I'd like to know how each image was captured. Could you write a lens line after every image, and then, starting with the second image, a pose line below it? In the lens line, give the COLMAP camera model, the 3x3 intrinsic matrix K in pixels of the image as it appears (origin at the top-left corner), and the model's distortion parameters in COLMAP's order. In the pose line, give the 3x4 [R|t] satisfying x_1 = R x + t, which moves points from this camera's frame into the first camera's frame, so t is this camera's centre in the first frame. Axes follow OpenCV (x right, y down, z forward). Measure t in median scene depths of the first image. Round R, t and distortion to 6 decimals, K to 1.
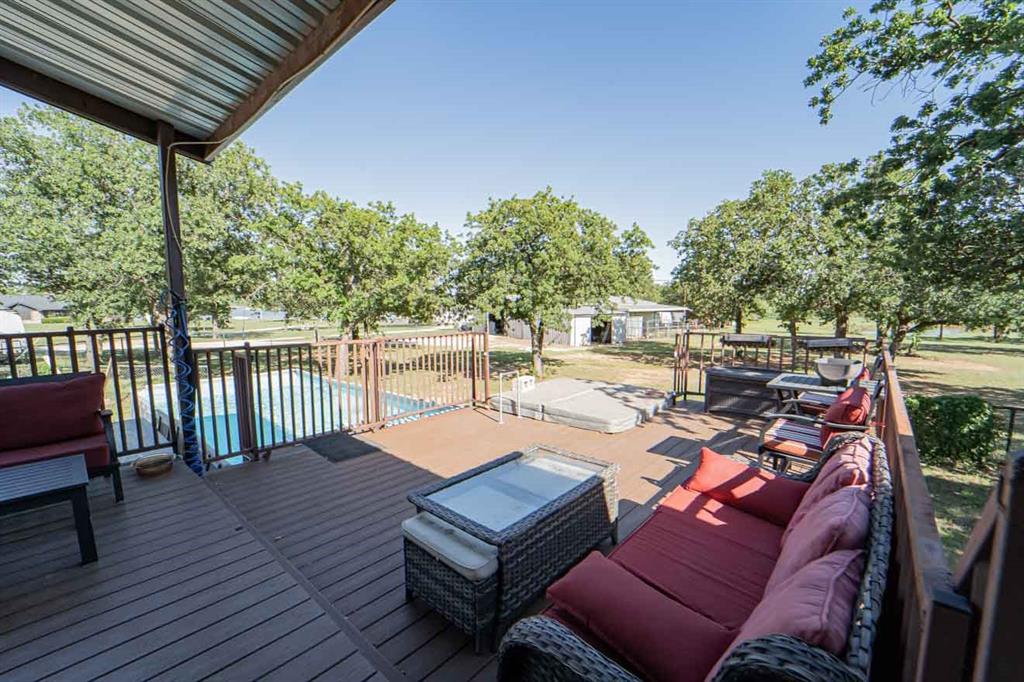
lens RADIAL K [[411.8, 0, 510.0], [0, 411.8, 348.2], [0, 0, 1]] dist [-0.019810, 0.000038]
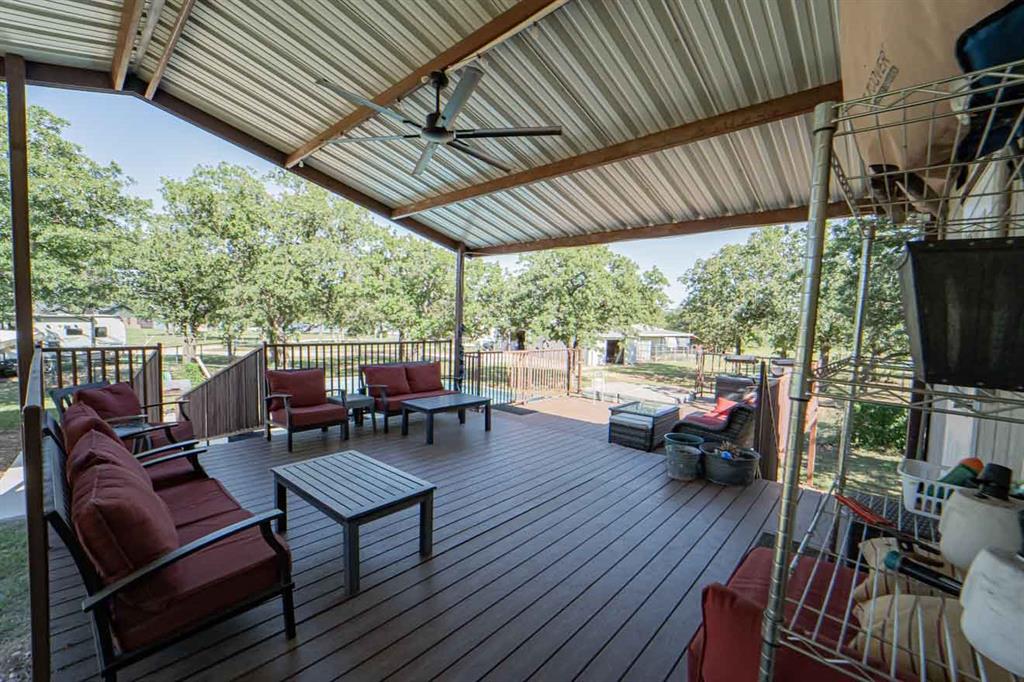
lens RADIAL K [[411.8, 0, 513.4], [0, 411.8, 347.9], [0, 0, 1]] dist [-0.019810, 0.000038]
pose [[0.999469, 0.032320, 0.004023, -0.104833], [-0.032088, 0.998310, -0.048449, 0.014110], [-0.005583, 0.048295, 0.998818, -0.195896]]
